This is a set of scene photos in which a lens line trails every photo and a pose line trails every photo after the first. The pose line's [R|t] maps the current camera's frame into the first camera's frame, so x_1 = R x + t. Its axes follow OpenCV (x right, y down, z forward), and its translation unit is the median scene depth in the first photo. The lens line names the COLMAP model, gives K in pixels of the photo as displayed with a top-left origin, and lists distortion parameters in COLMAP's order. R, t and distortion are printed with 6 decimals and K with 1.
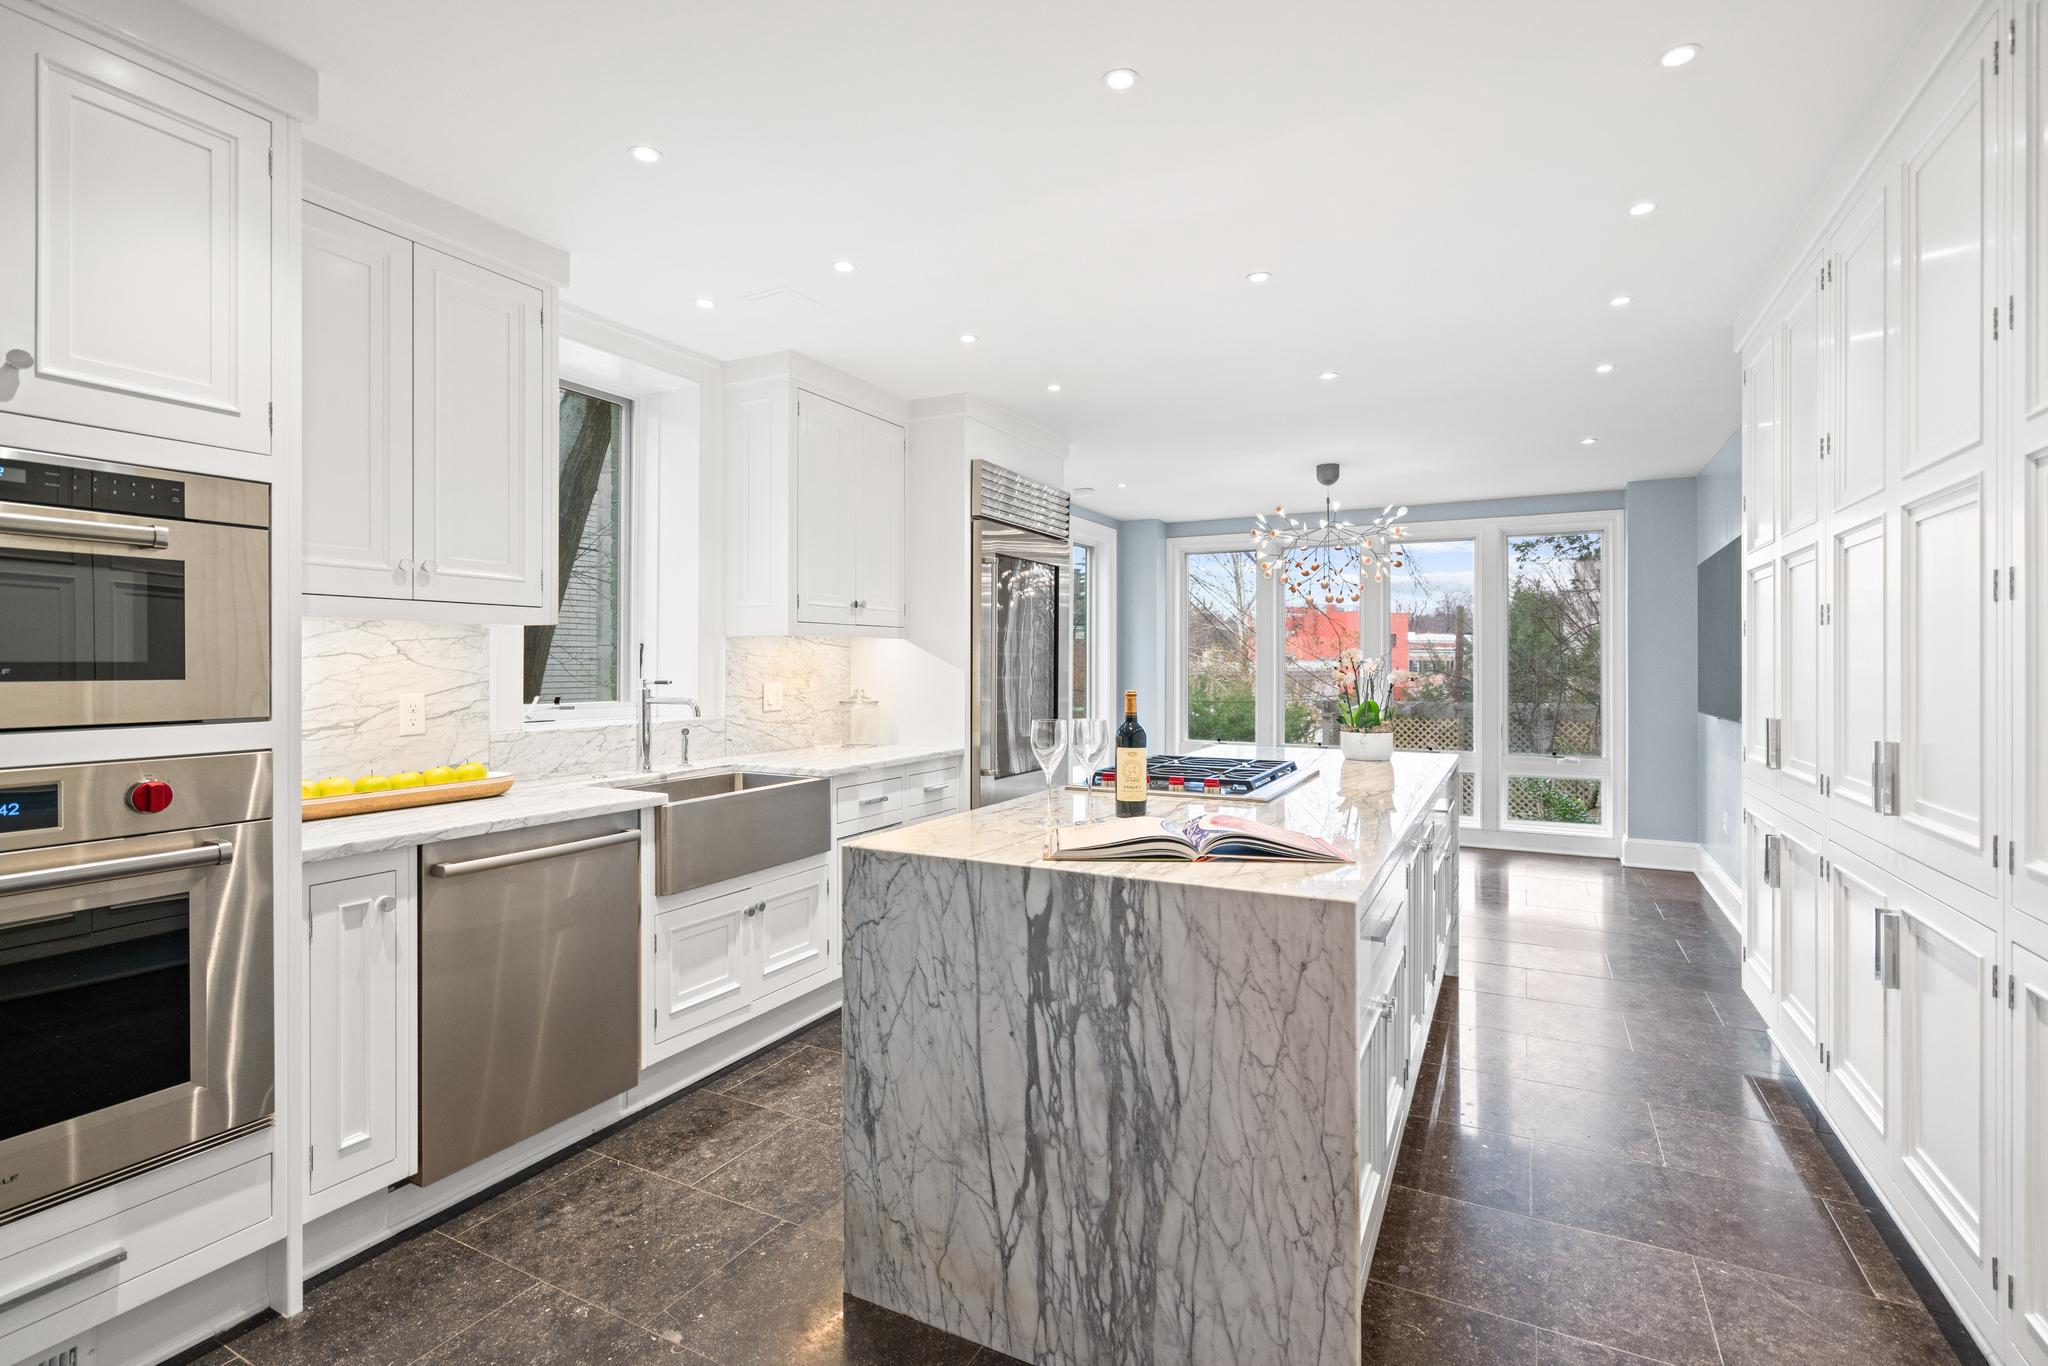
lens RADIAL K [[952.0, 0, 1036.5], [0, 952.0, 667.6], [0, 0, 1]] dist [-0.007102, 0.003093]
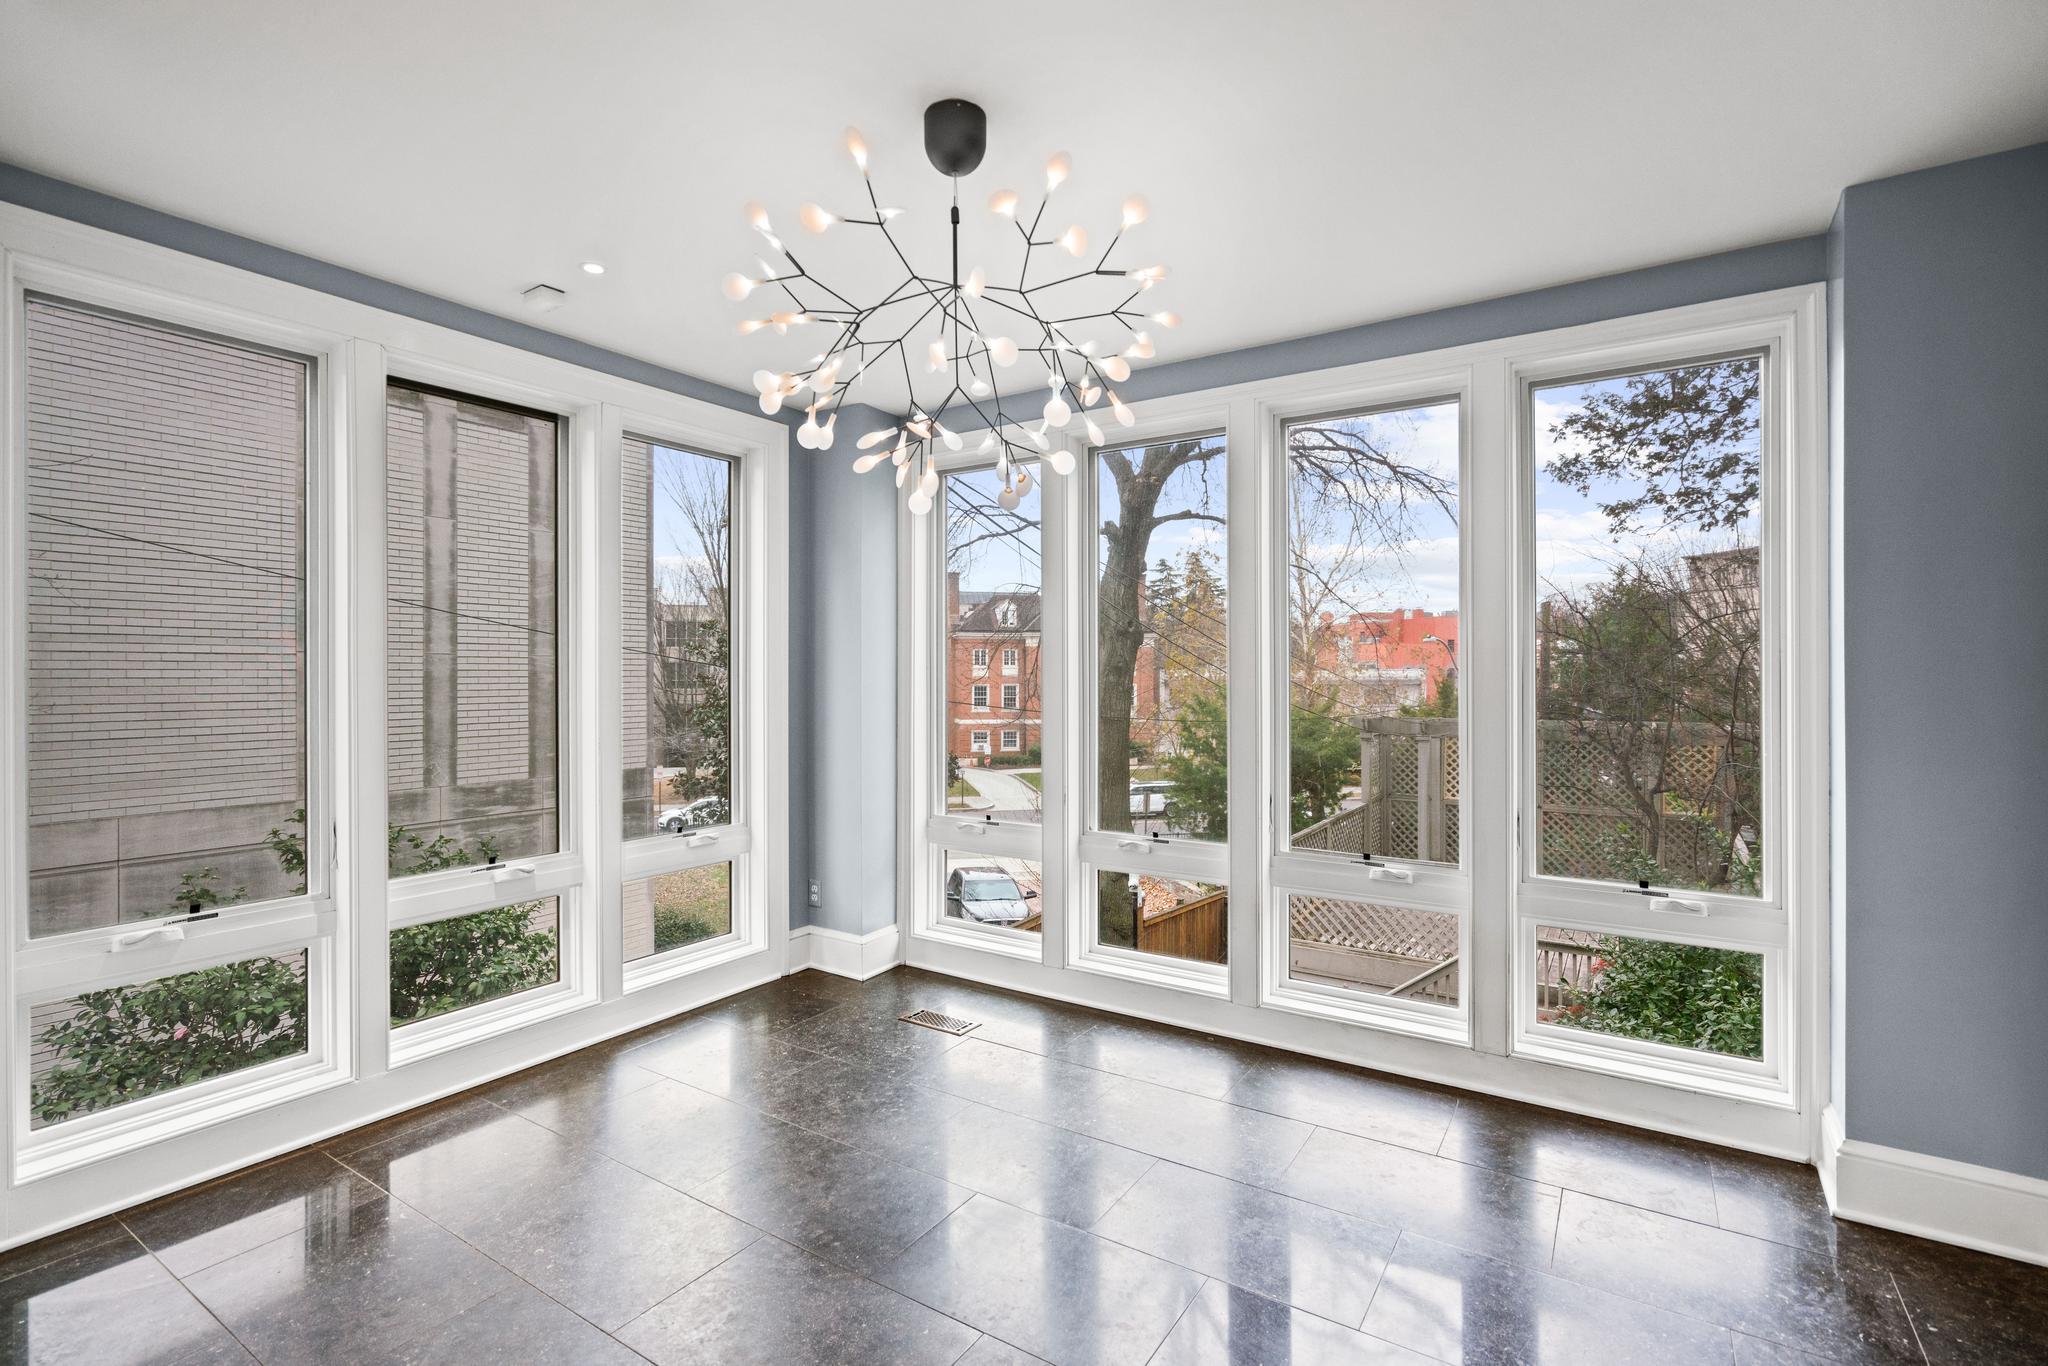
lens RADIAL K [[952.0, 0, 1029.8], [0, 952.0, 682.2], [0, 0, 1]] dist [-0.007102, 0.003093]
pose [[0.995594, -0.000826, -0.093763, 1.165732], [0.001437, 0.999978, 0.006454, -0.009810], [0.093755, -0.006560, 0.995574, 2.068152]]
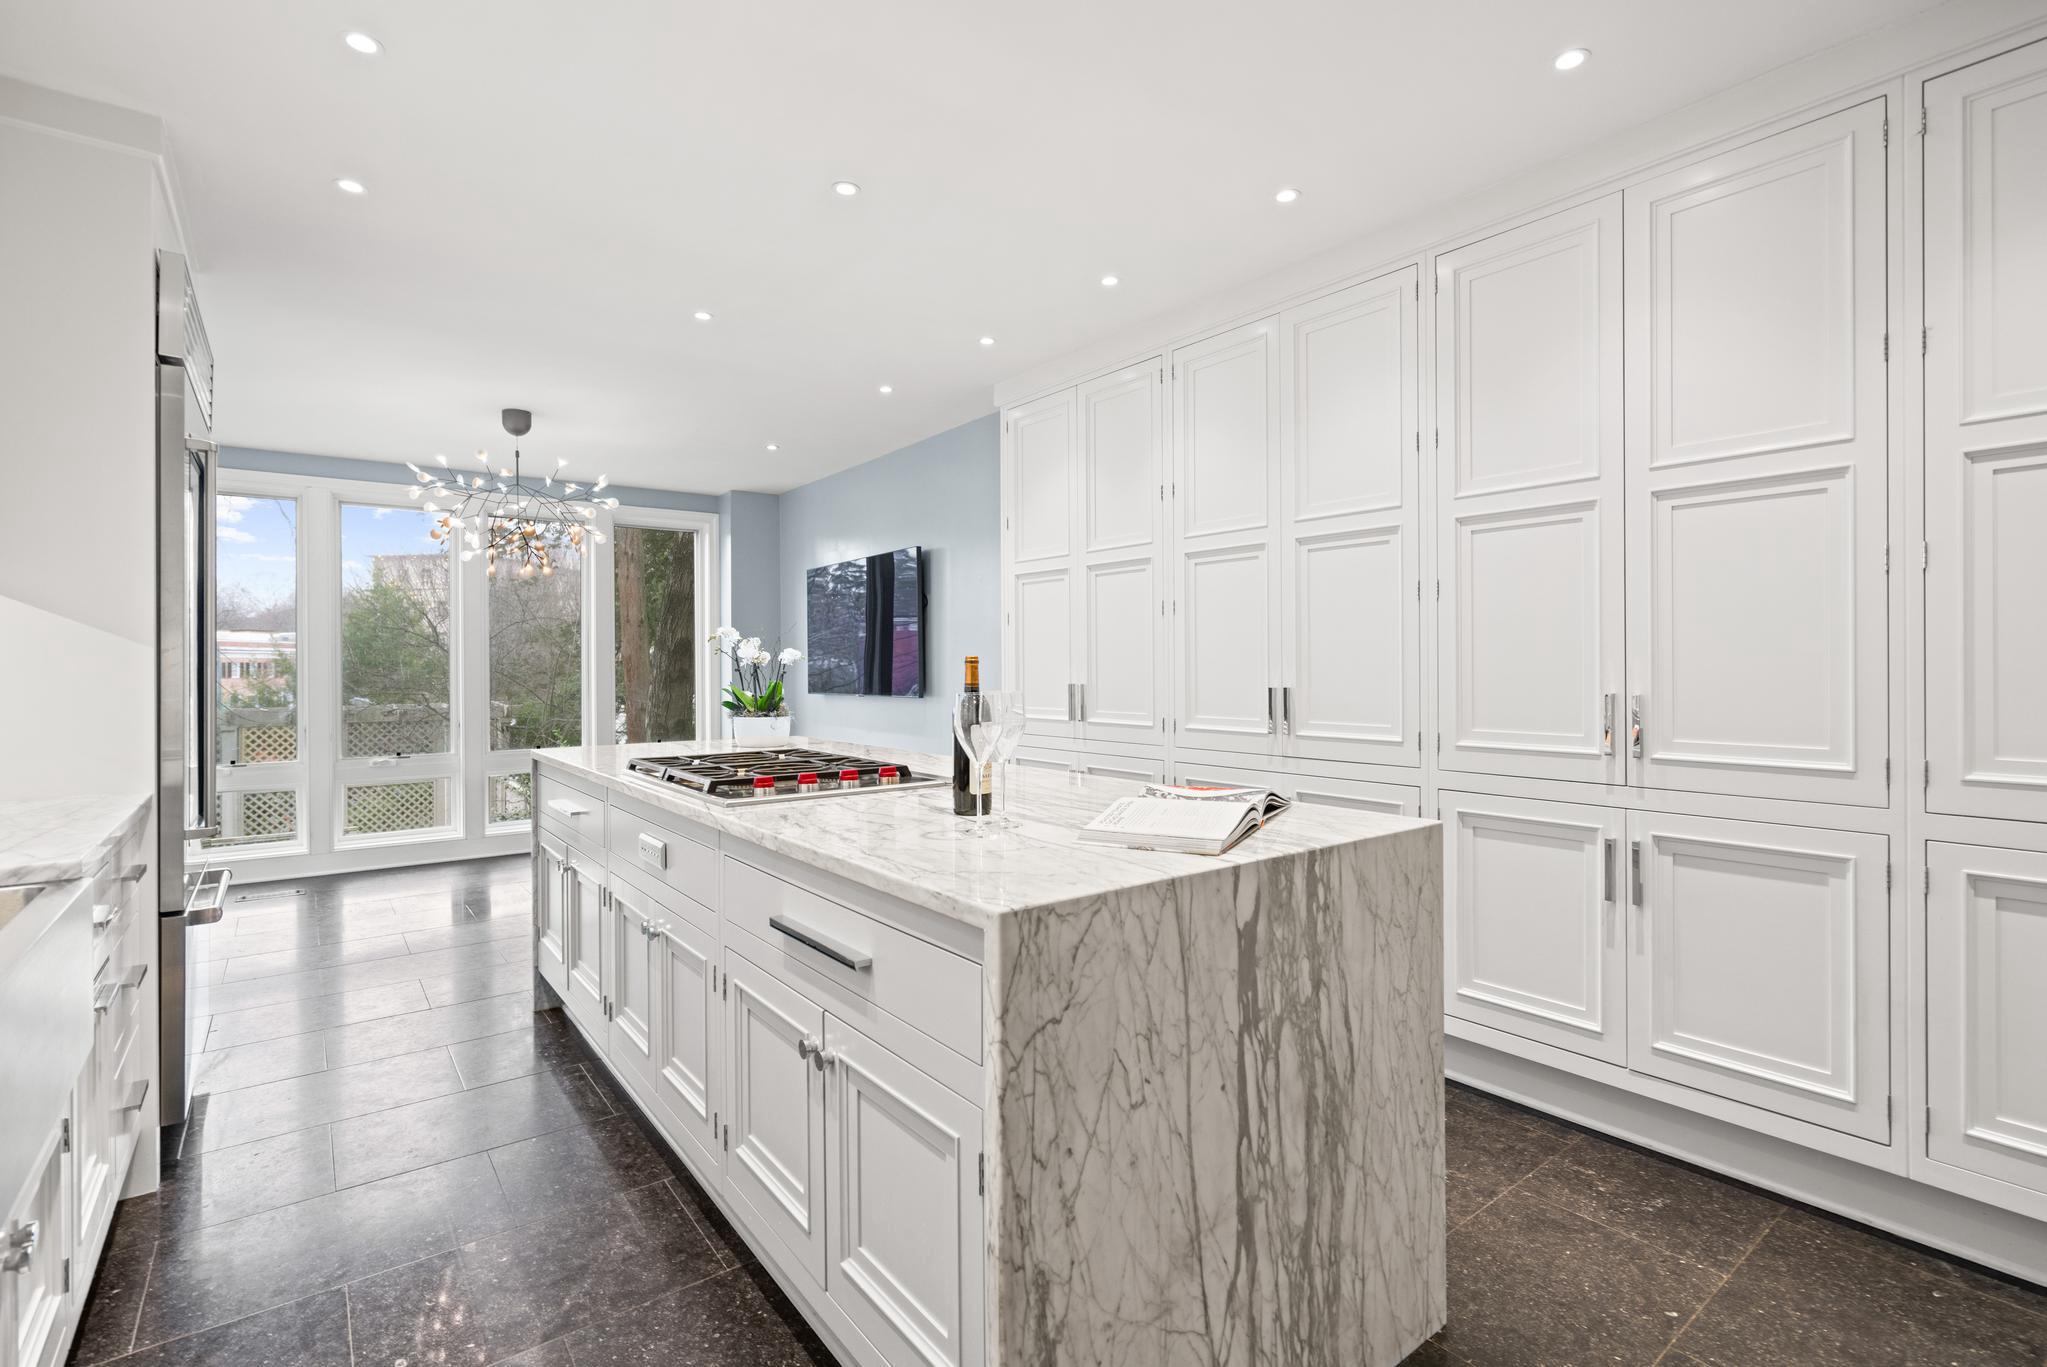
lens RADIAL K [[951.5, 0, 1034.9], [0, 951.5, 669.8], [0, 0, 1]] dist [-0.007102, 0.003093]
pose [[0.421751, -0.006068, 0.906692, -0.788055], [0.011944, 0.999928, 0.001136, 0.044379], [-0.906633, 0.010350, 0.421793, 0.812700]]
